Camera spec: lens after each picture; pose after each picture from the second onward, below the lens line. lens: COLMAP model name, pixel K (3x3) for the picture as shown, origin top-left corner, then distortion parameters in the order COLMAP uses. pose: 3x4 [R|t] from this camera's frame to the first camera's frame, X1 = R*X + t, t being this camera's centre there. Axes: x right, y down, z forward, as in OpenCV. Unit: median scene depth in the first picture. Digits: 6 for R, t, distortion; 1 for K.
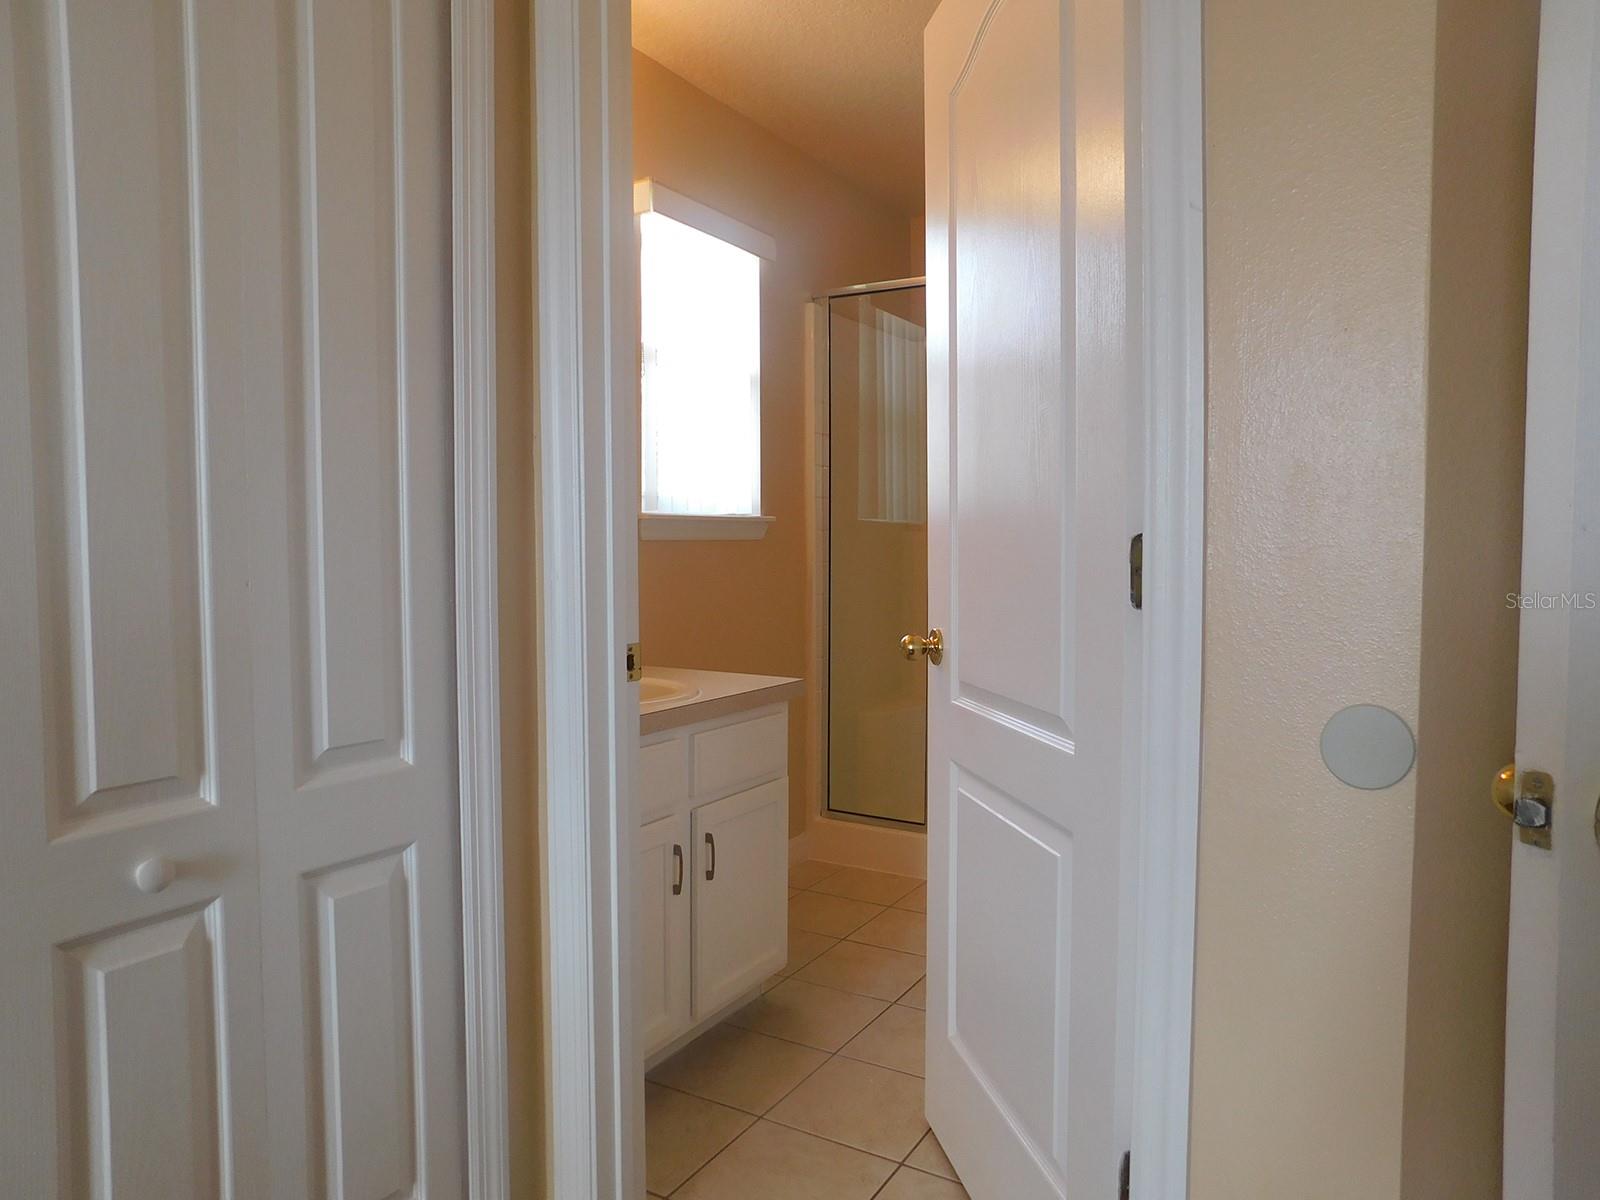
lens RADIAL K [[1061.3, 0, 793.2], [0, 1061.3, 601.0], [0, 0, 1]] dist [-0.067370, 0.048052]
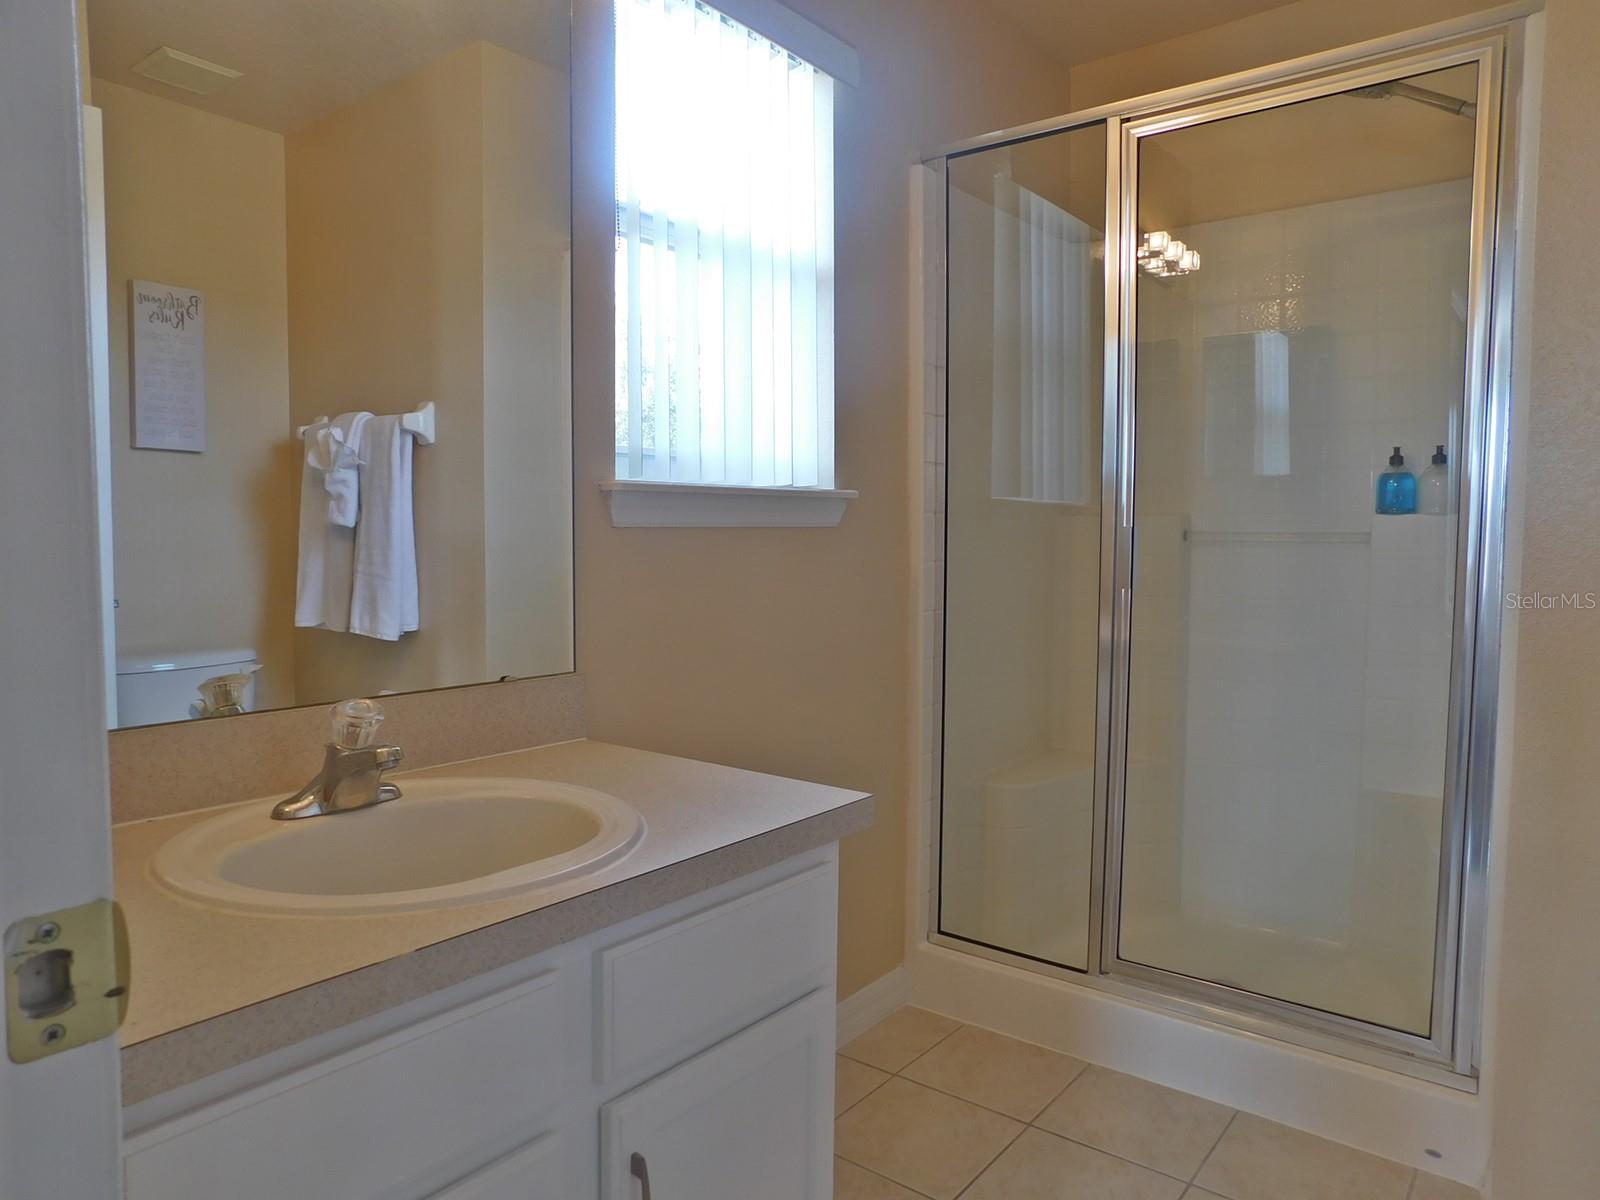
lens RADIAL K [[1061.3, 0, 813.4], [0, 1061.3, 600.5], [0, 0, 1]] dist [-0.067370, 0.048052]
pose [[0.993436, 0.011197, -0.113837, 0.028335], [-0.010044, 0.999892, 0.010696, -0.018404], [0.113944, -0.009482, 0.993442, 0.337388]]
